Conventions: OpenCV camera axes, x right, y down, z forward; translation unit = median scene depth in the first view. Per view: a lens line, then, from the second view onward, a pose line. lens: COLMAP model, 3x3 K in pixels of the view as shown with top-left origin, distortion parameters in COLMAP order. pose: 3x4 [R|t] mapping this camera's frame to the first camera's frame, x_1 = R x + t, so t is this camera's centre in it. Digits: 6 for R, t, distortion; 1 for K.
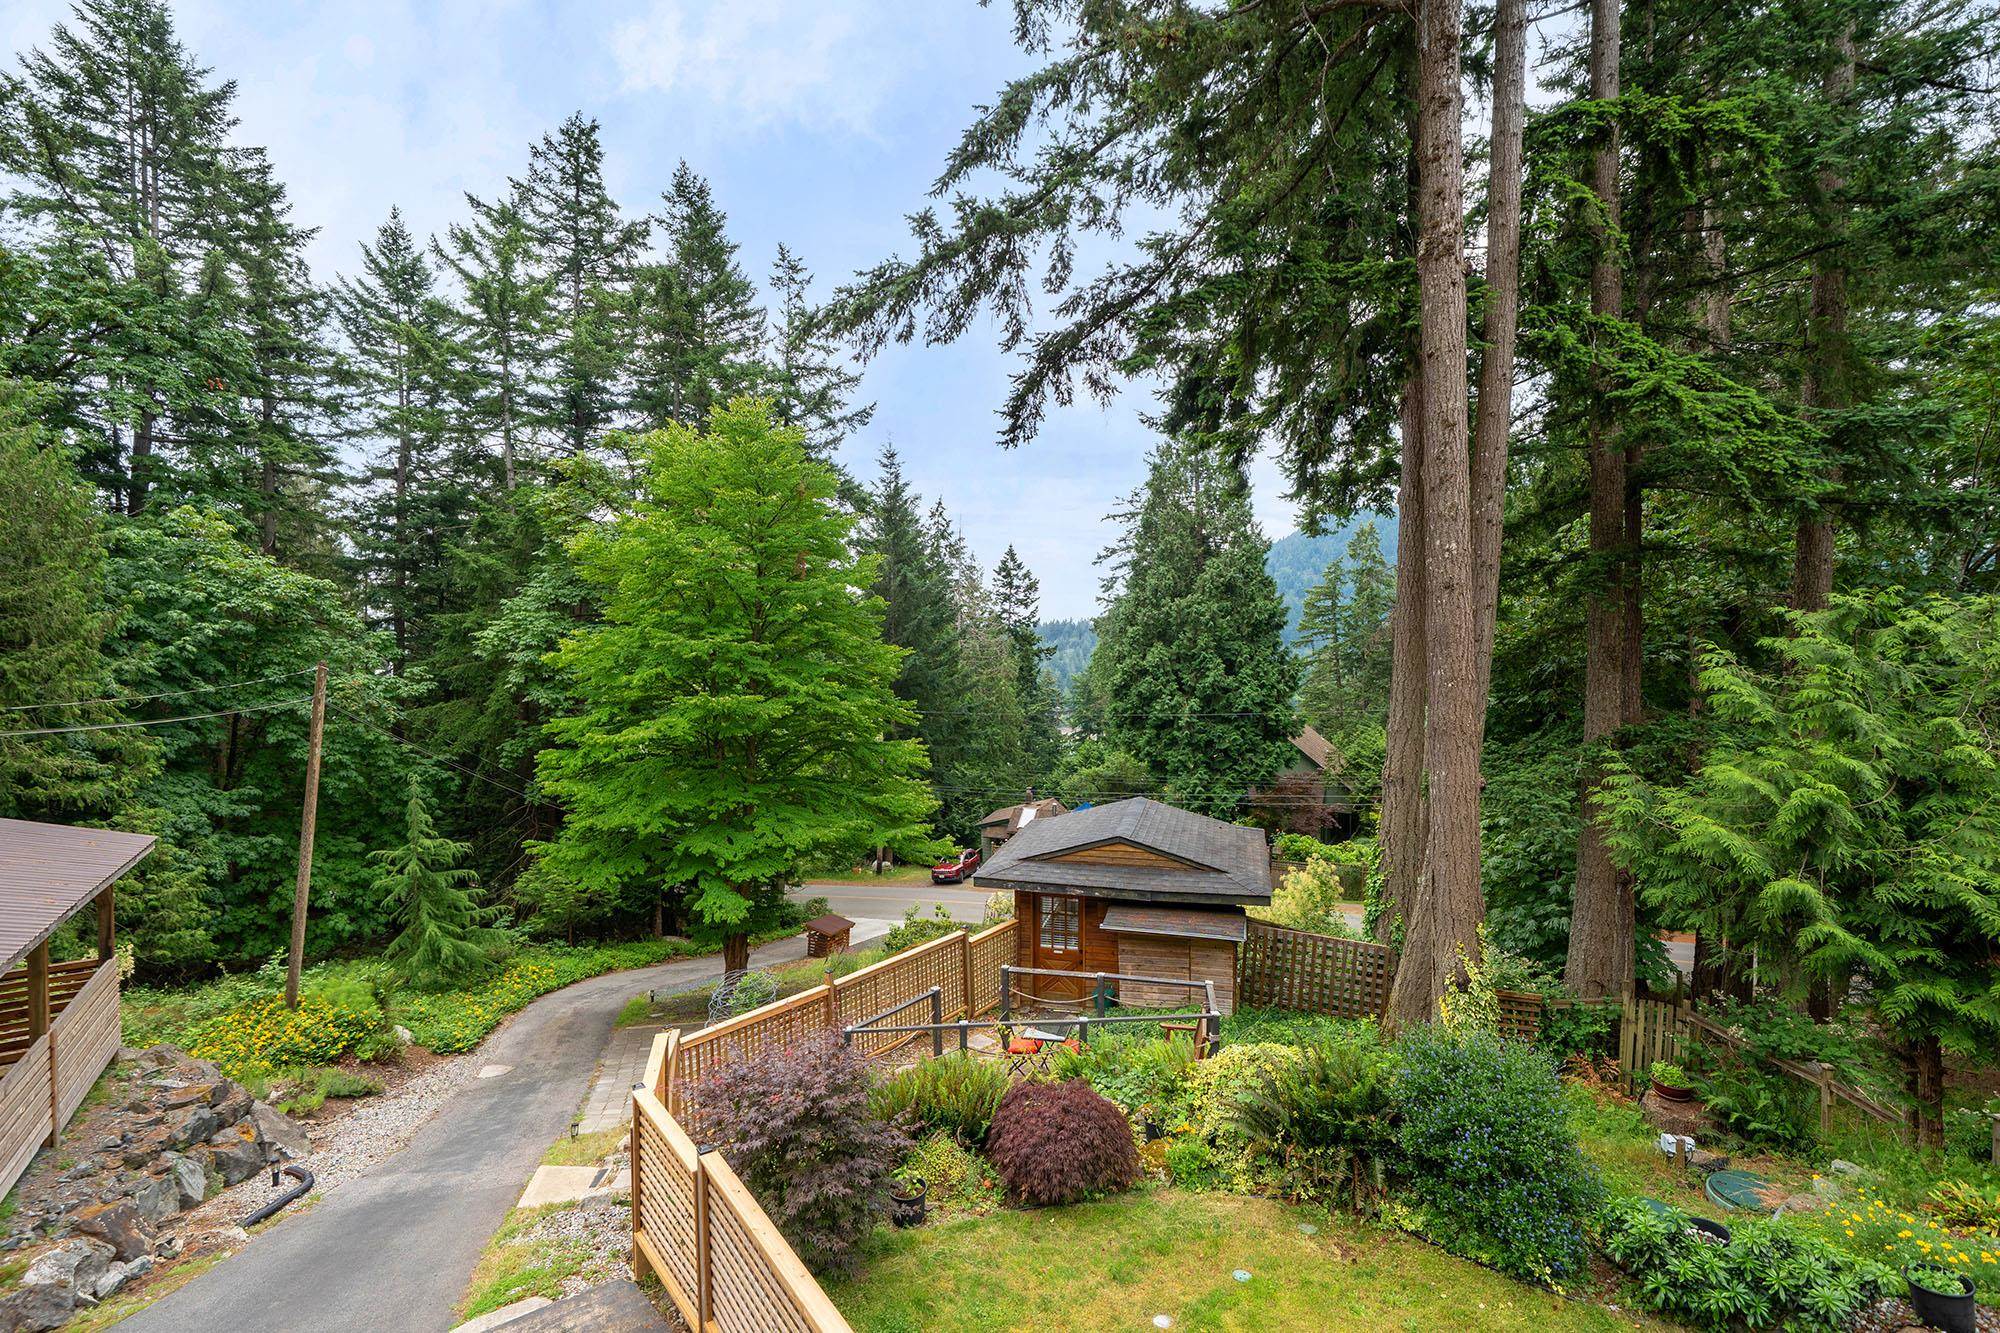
lens RADIAL K [[922.3, 0, 1004.6], [0, 922.3, 666.5], [0, 0, 1]] dist [-0.000788, -0.000354]
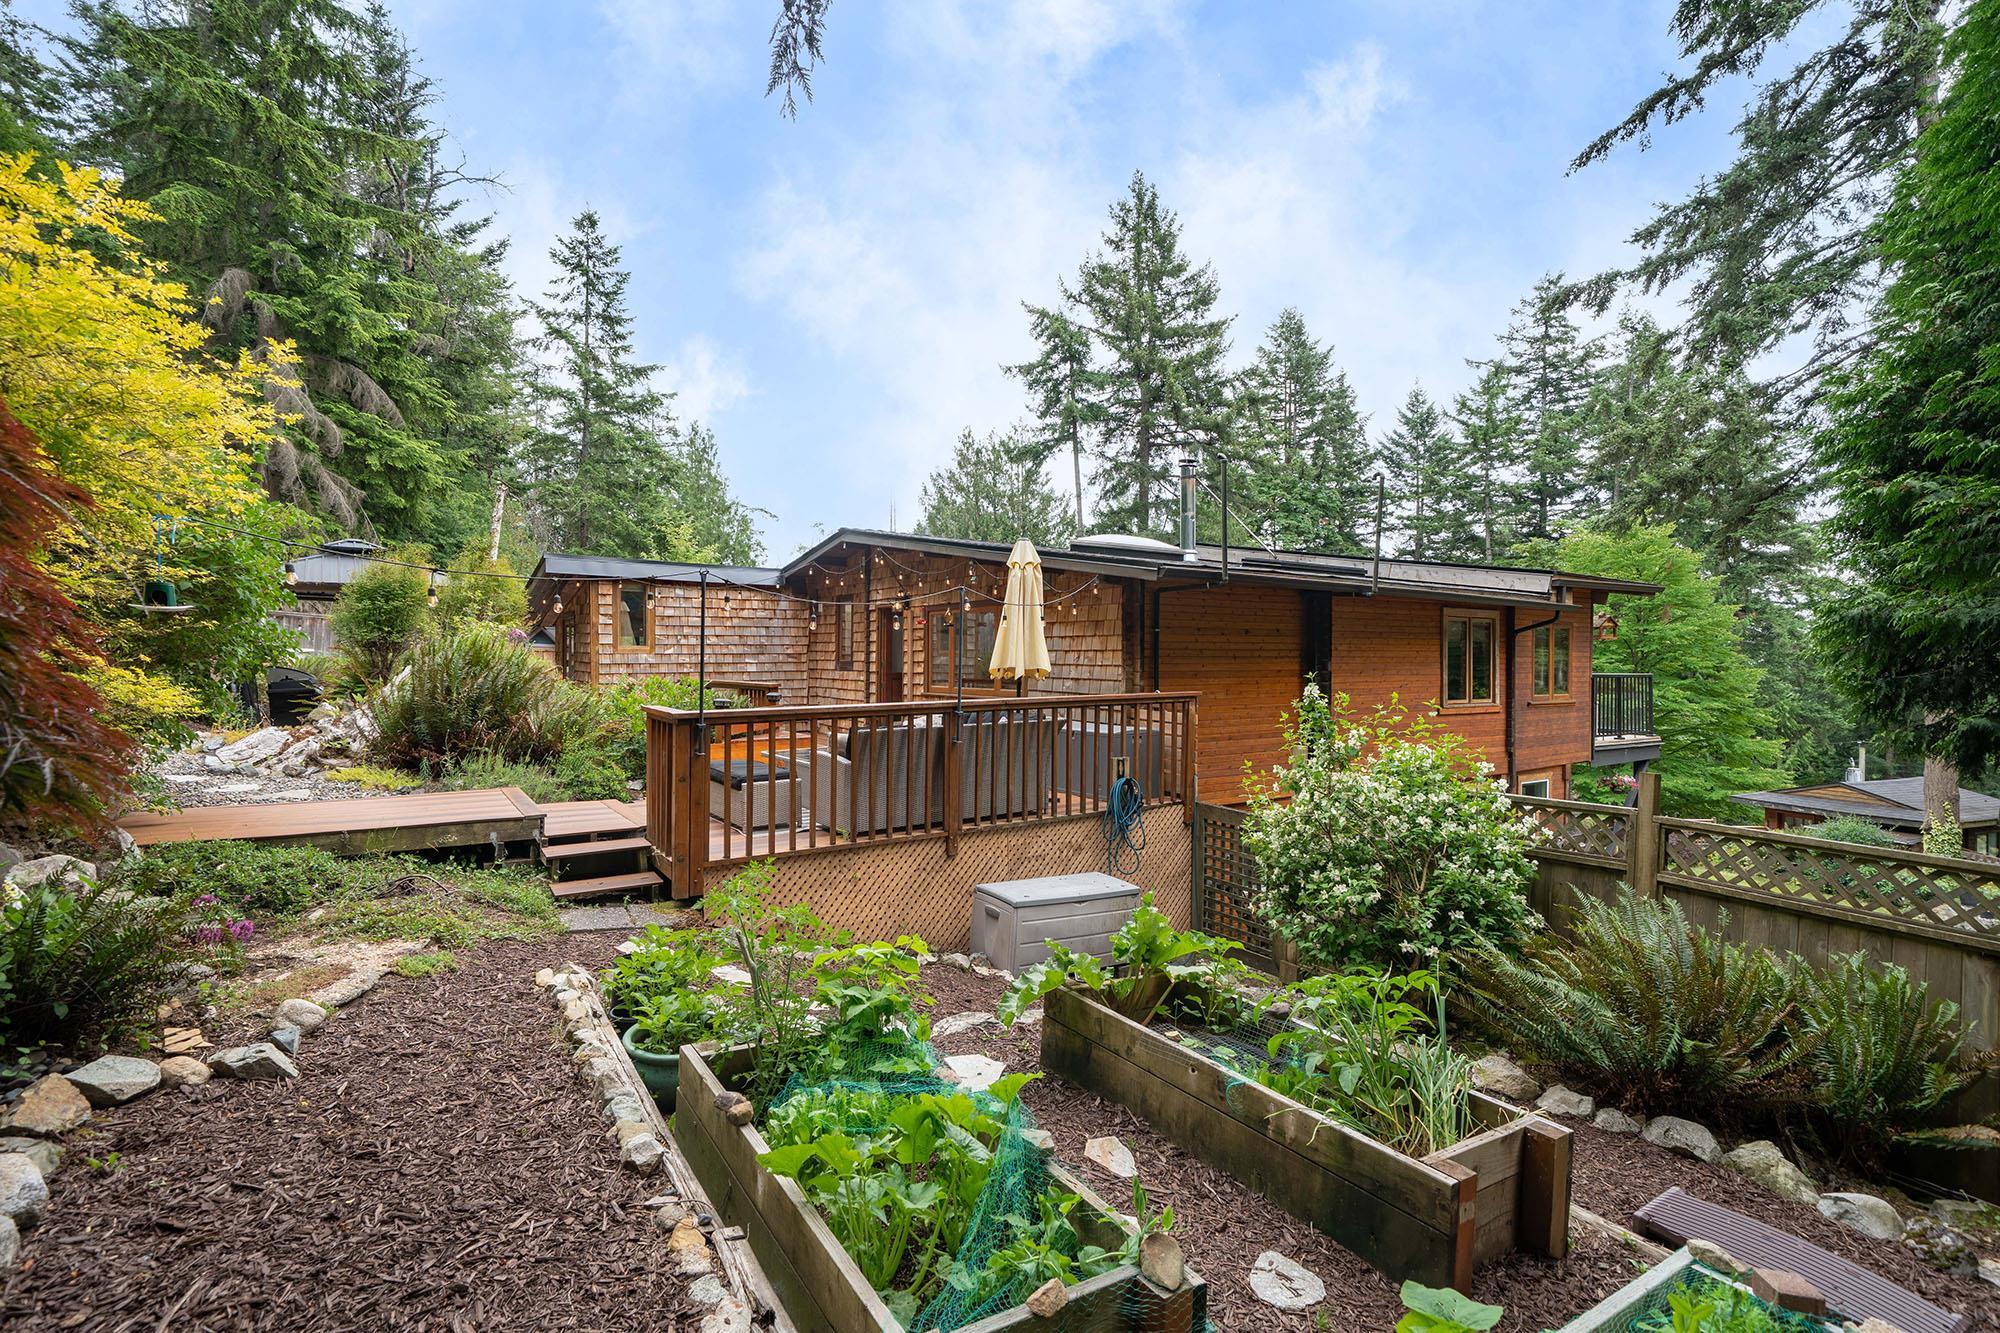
lens RADIAL K [[882.8, 0, 1000.6], [0, 882.8, 670.5], [0, 0, 1]] dist [-0.000831, -0.000143]
pose [[0.537228, 0.006236, -0.843414, 0.194199], [-0.027477, 0.999571, -0.010111, 0.011832], [0.842990, 0.028607, 0.537169, -0.339188]]
